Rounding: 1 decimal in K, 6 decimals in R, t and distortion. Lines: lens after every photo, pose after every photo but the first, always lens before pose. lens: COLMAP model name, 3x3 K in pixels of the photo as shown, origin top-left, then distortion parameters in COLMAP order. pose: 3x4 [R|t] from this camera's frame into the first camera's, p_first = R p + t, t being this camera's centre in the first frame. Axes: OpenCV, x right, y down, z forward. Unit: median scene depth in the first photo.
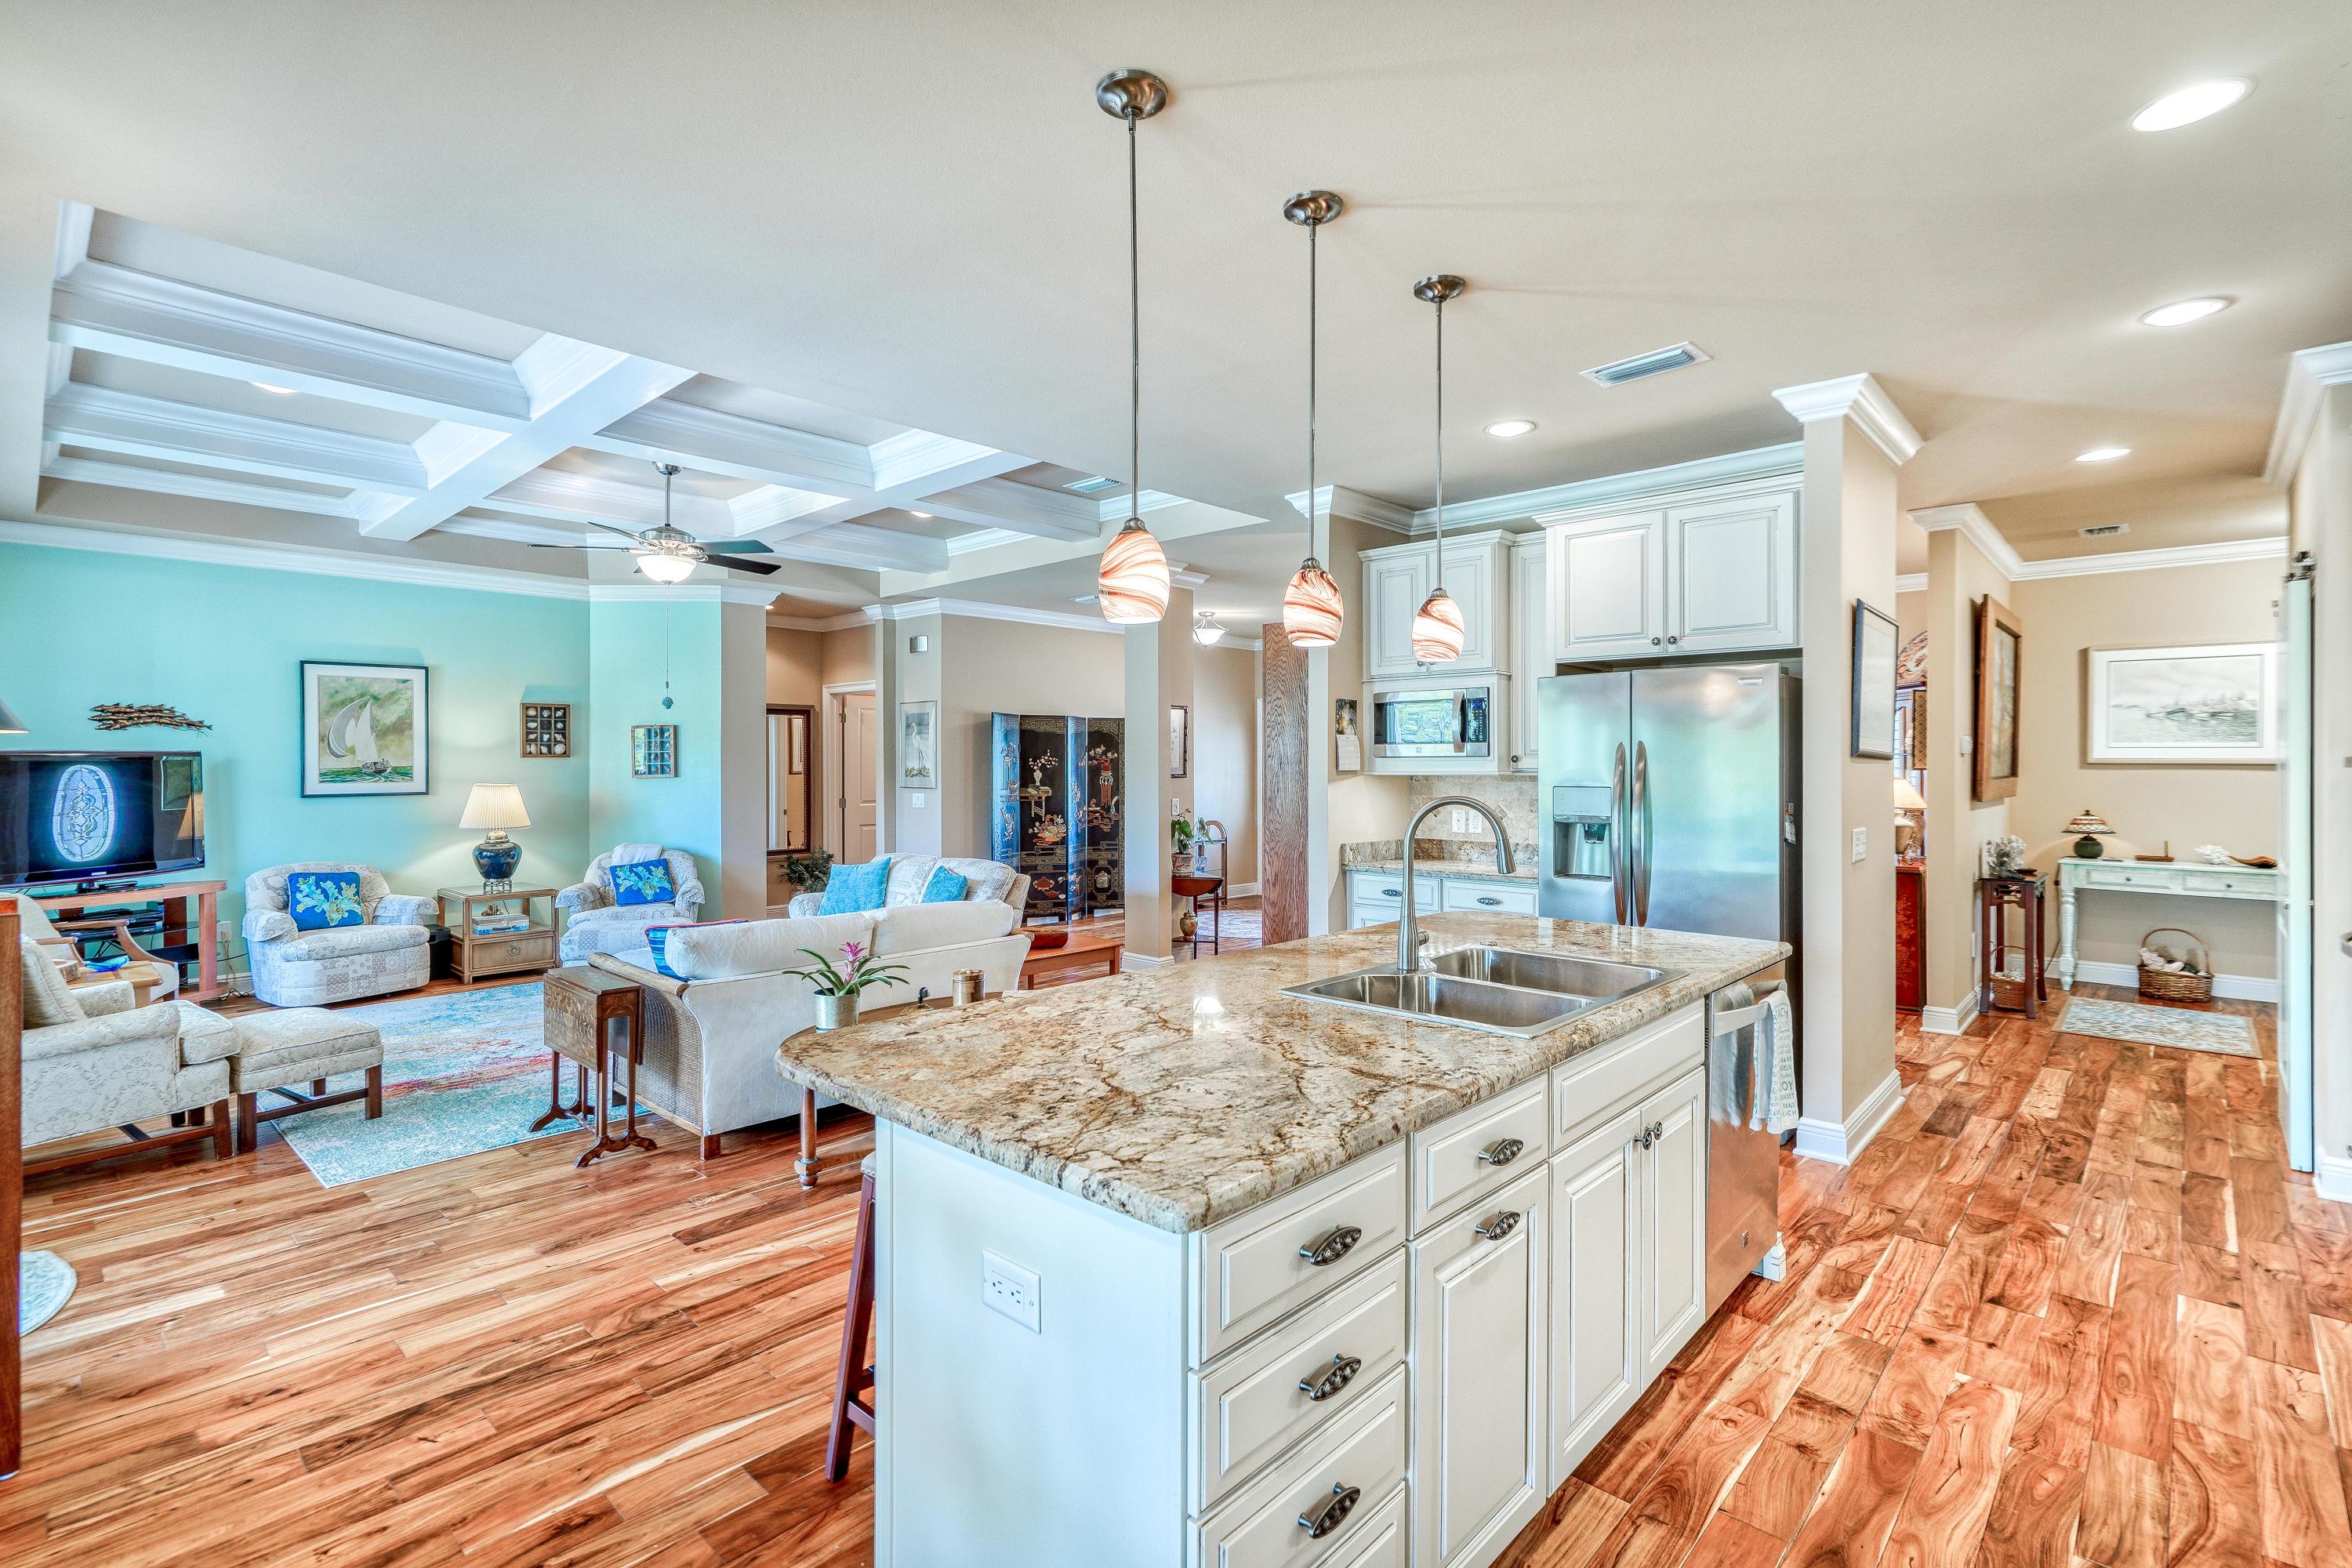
lens RADIAL K [[1082.5, 0, 1181.8], [0, 1082.5, 767.7], [0, 0, 1]] dist [0.001361, 0.005960]
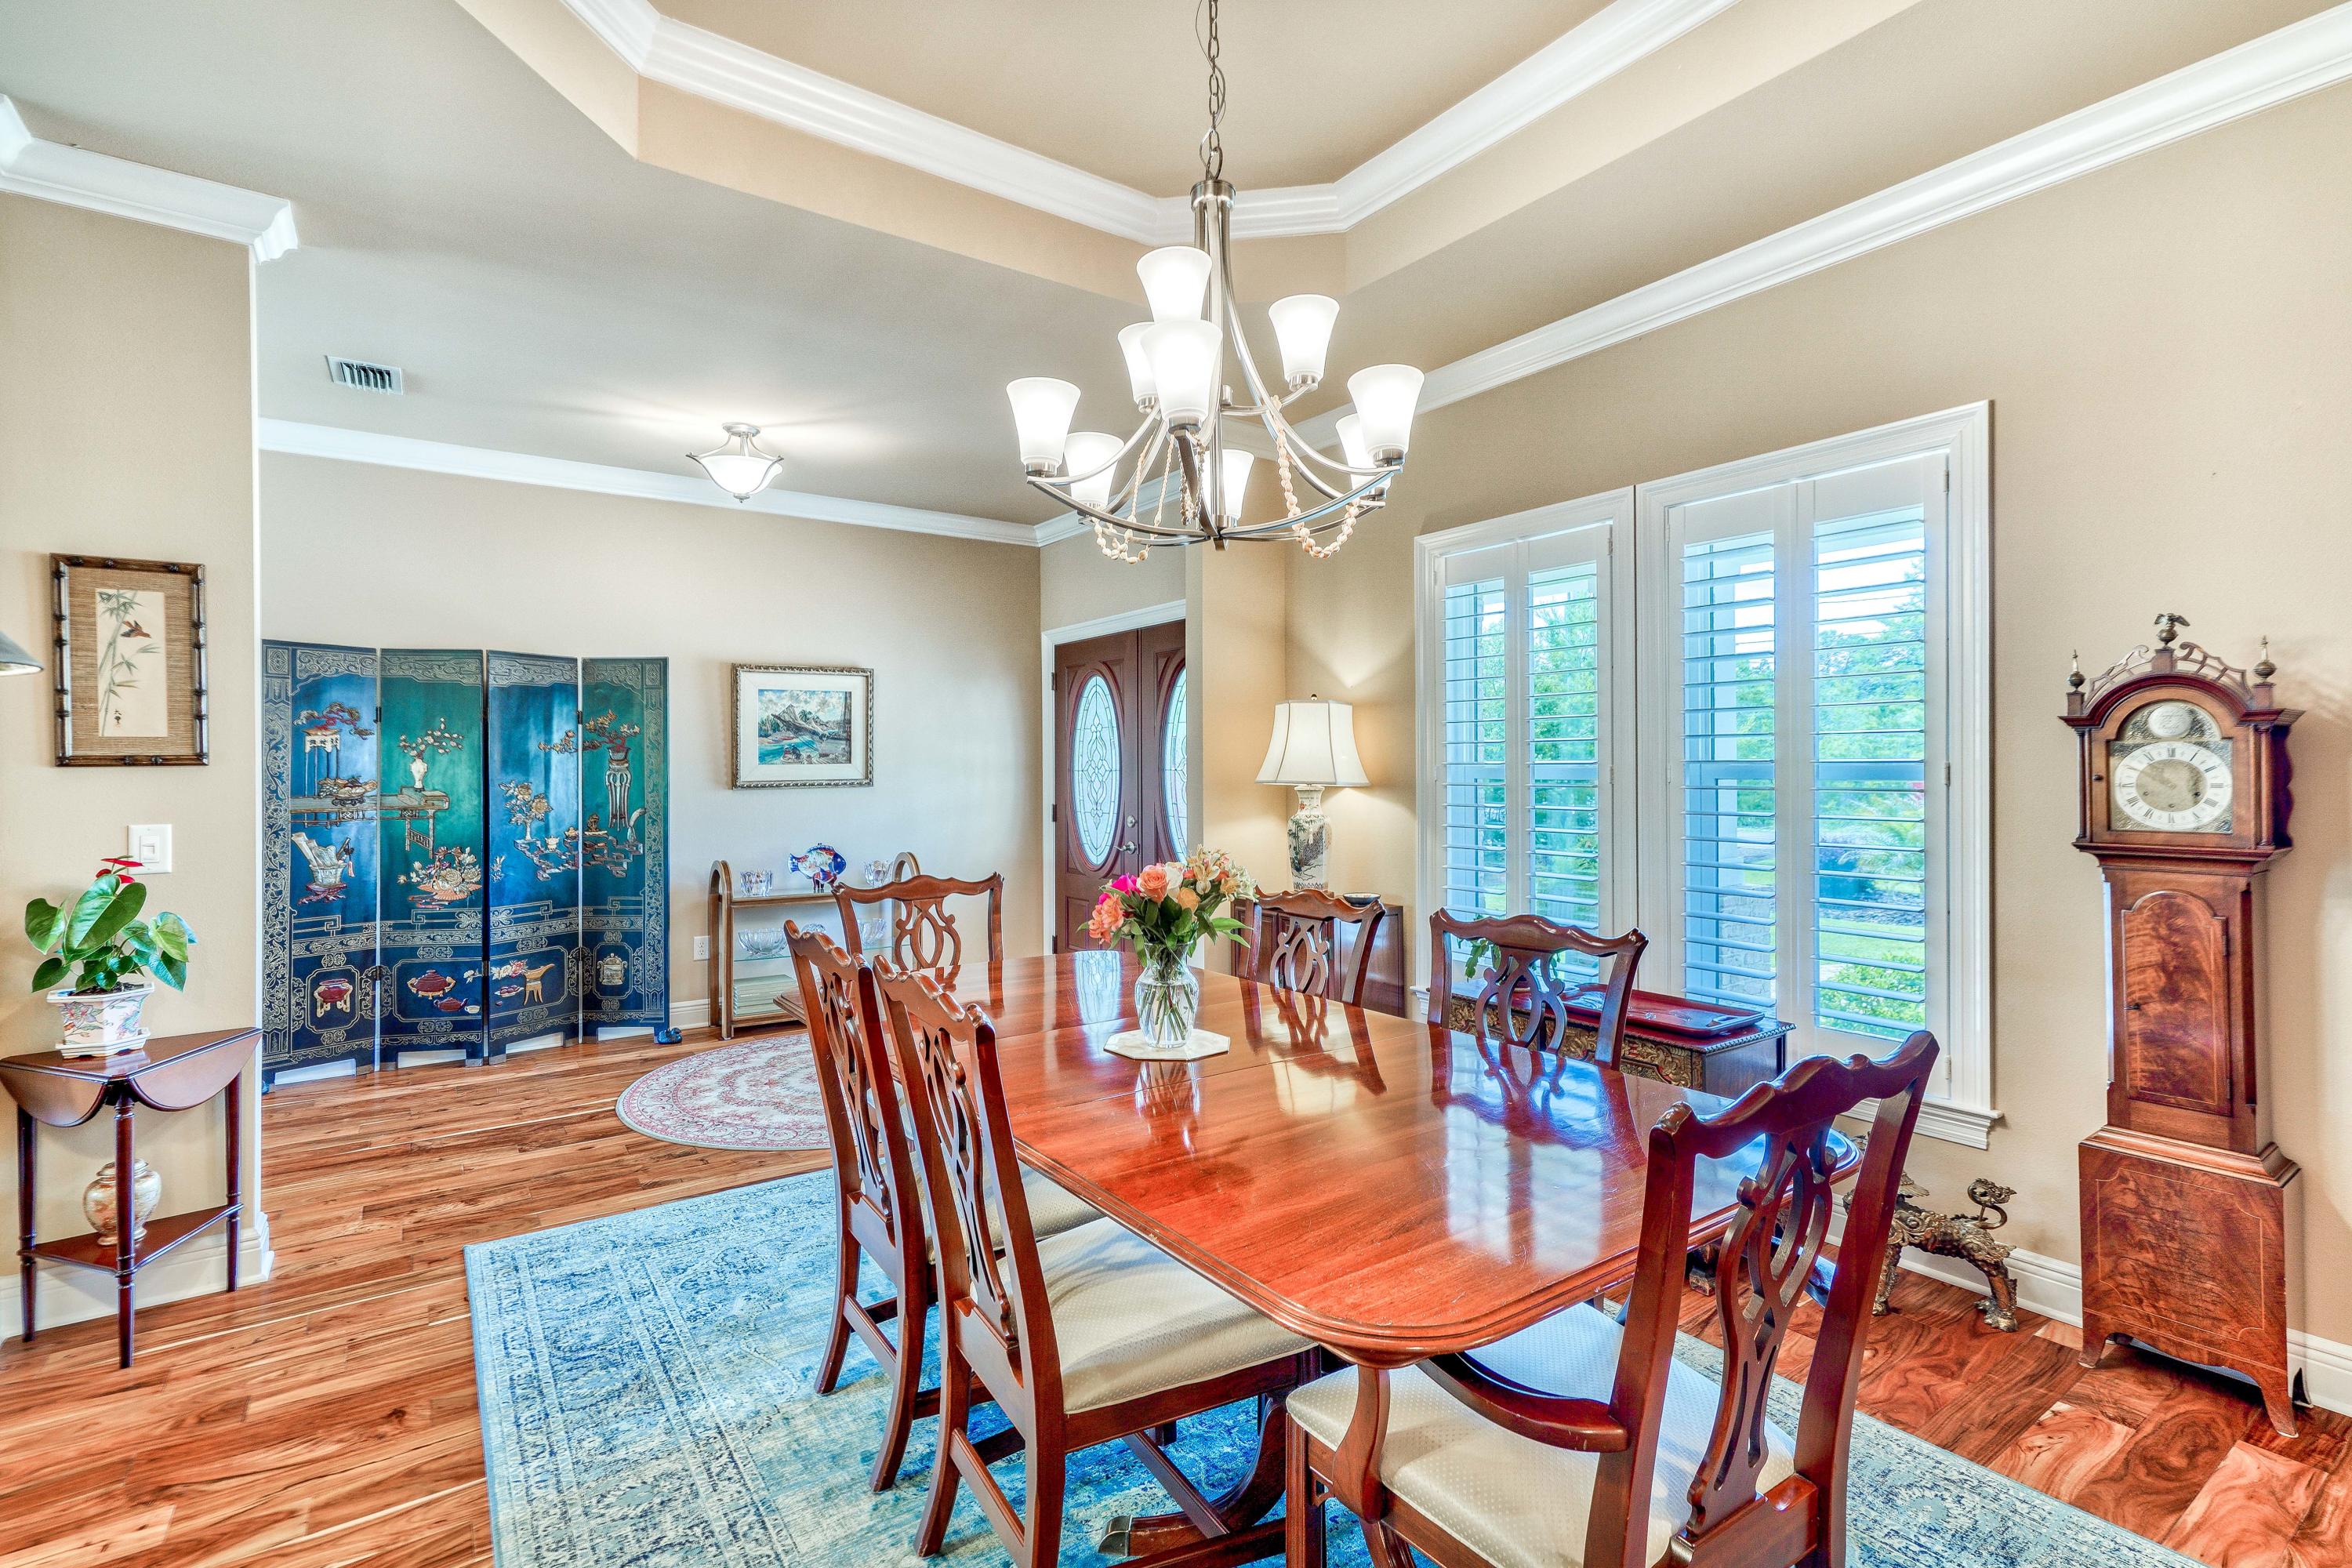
lens RADIAL K [[1093.6, 0, 1177.3], [0, 1093.6, 751.9], [0, 0, 1]] dist [-0.000285, 0.007309]
pose [[0.978675, -0.000027, -0.205416, 0.650667], [-0.001201, 0.999982, -0.005852, 0.004552], [0.205413, 0.005974, 0.978657, 1.188913]]
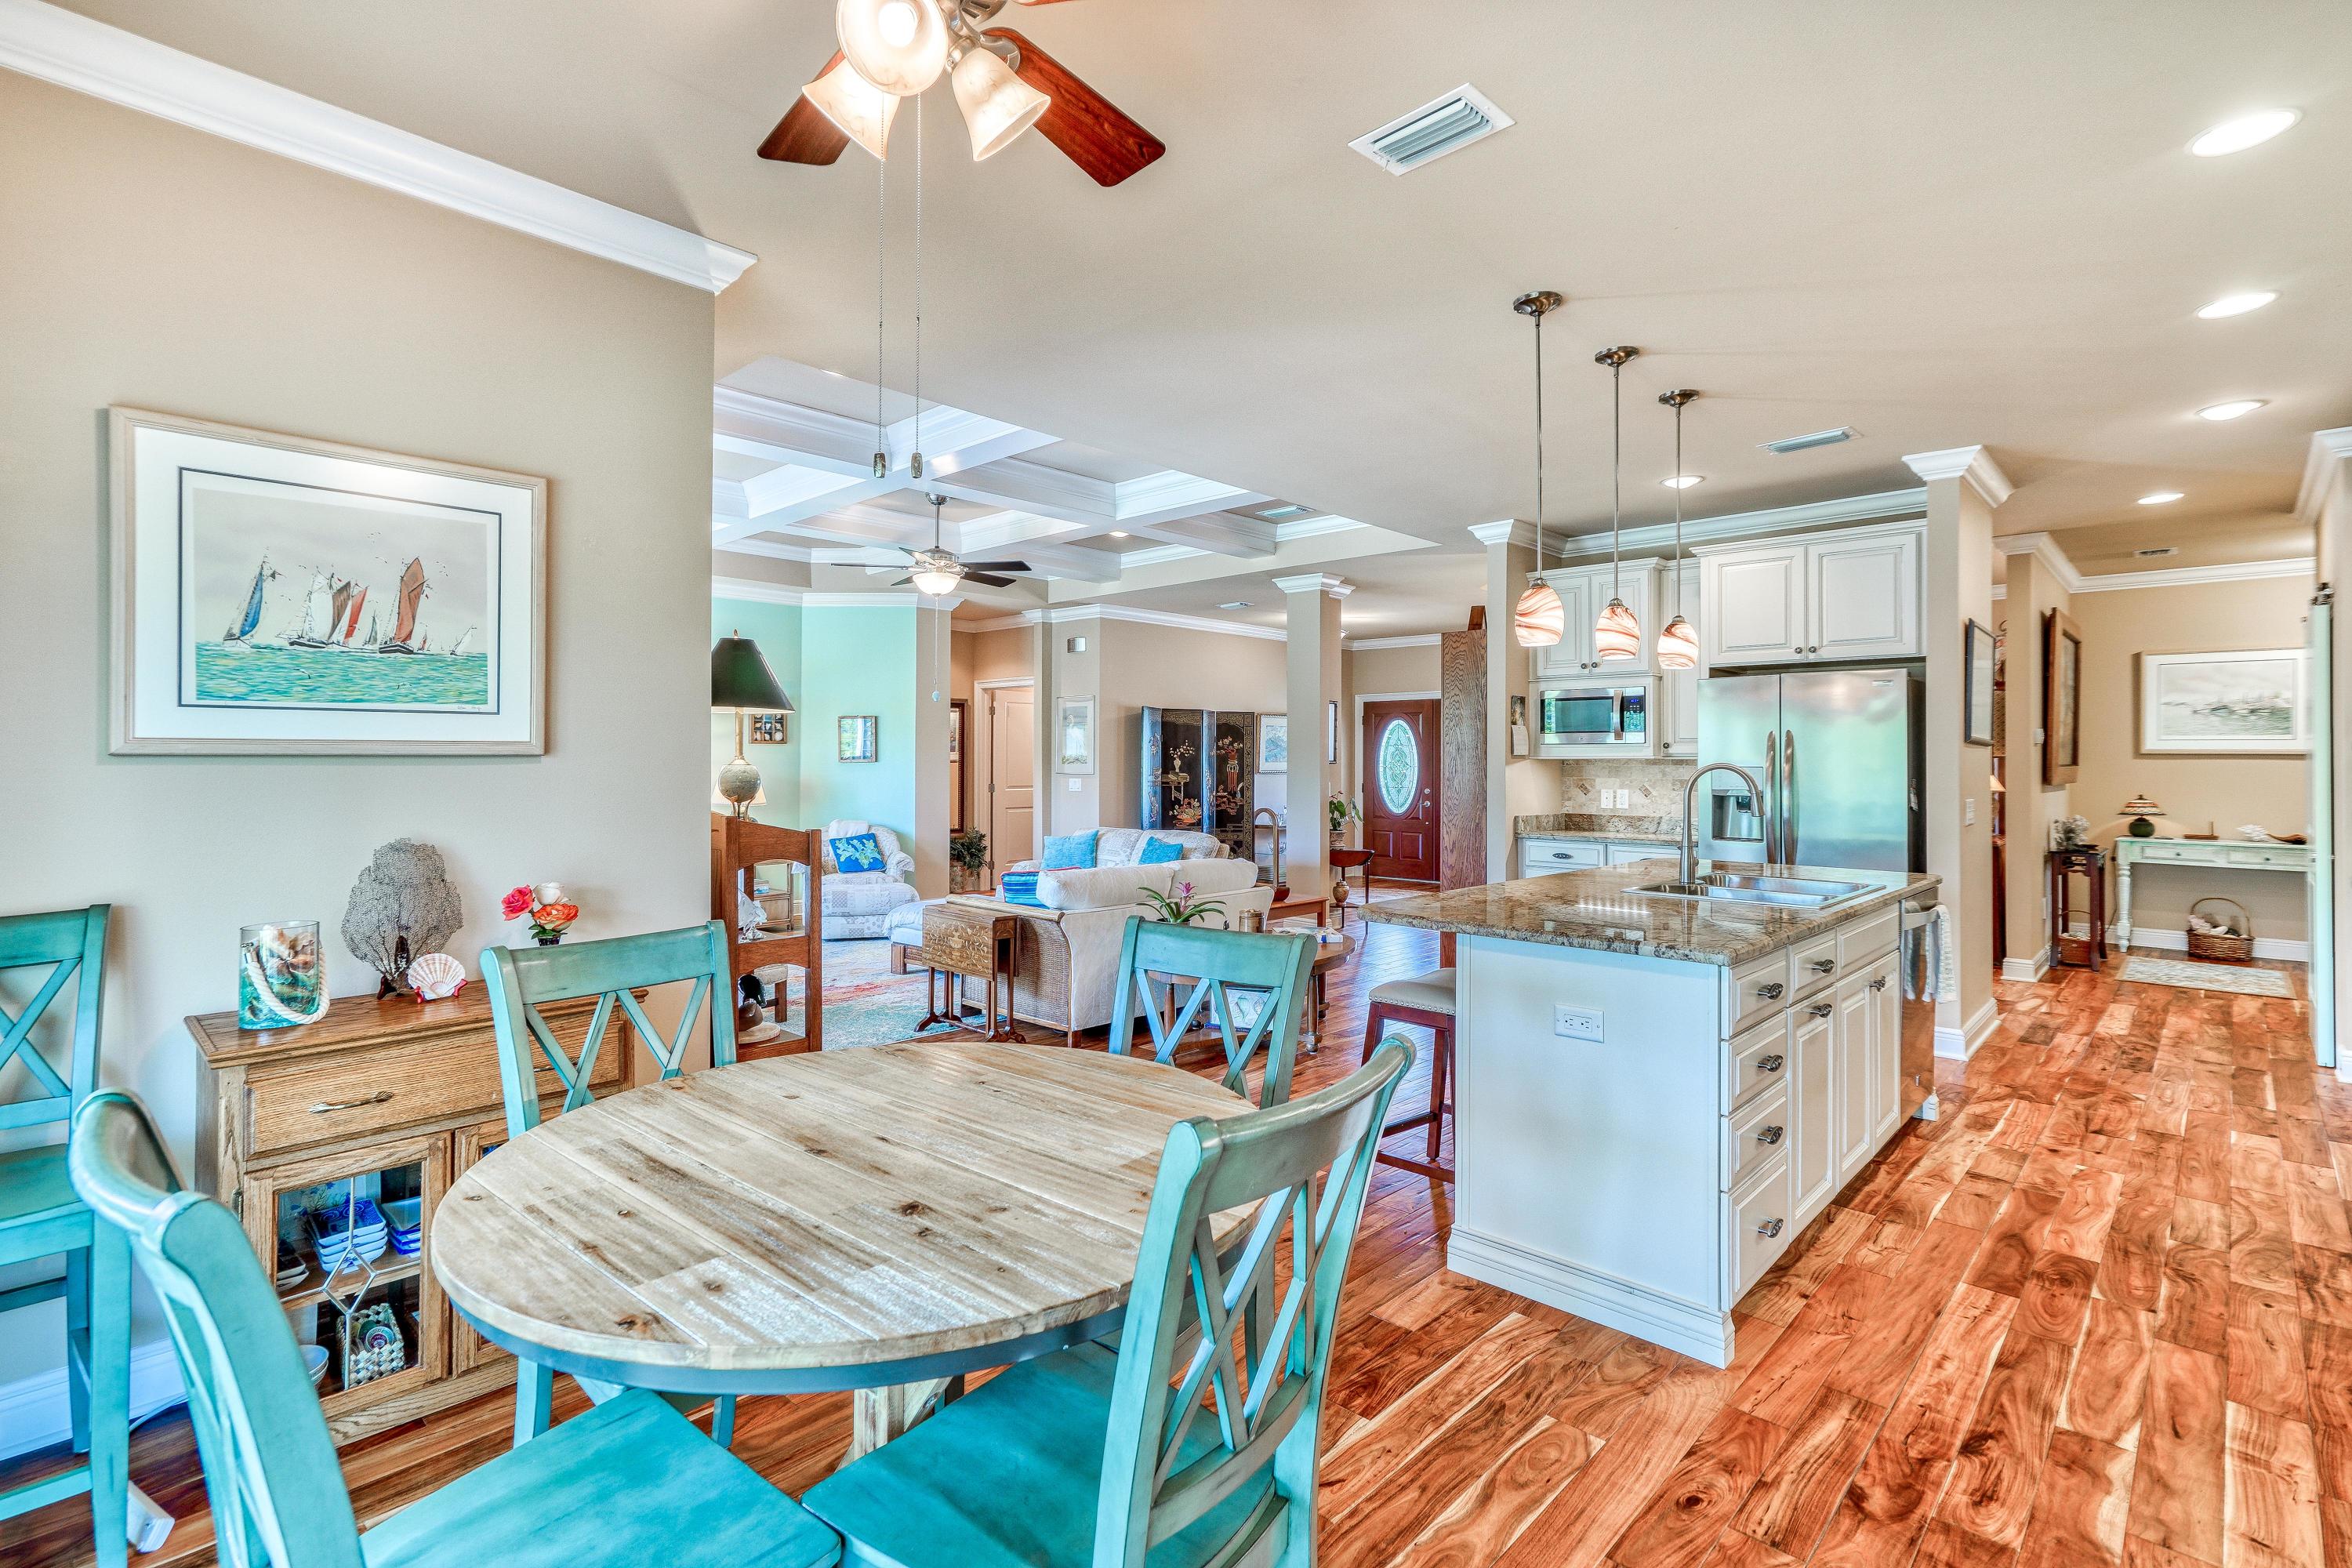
lens RADIAL K [[1093.6, 0, 1177.3], [0, 1093.6, 751.9], [0, 0, 1]] dist [-0.000285, 0.007309]
pose [[0.999888, 0.004313, -0.014301, -0.241116], [-0.004473, 0.999928, -0.011148, 0.016646], [0.014252, 0.011211, 0.999836, -0.250279]]
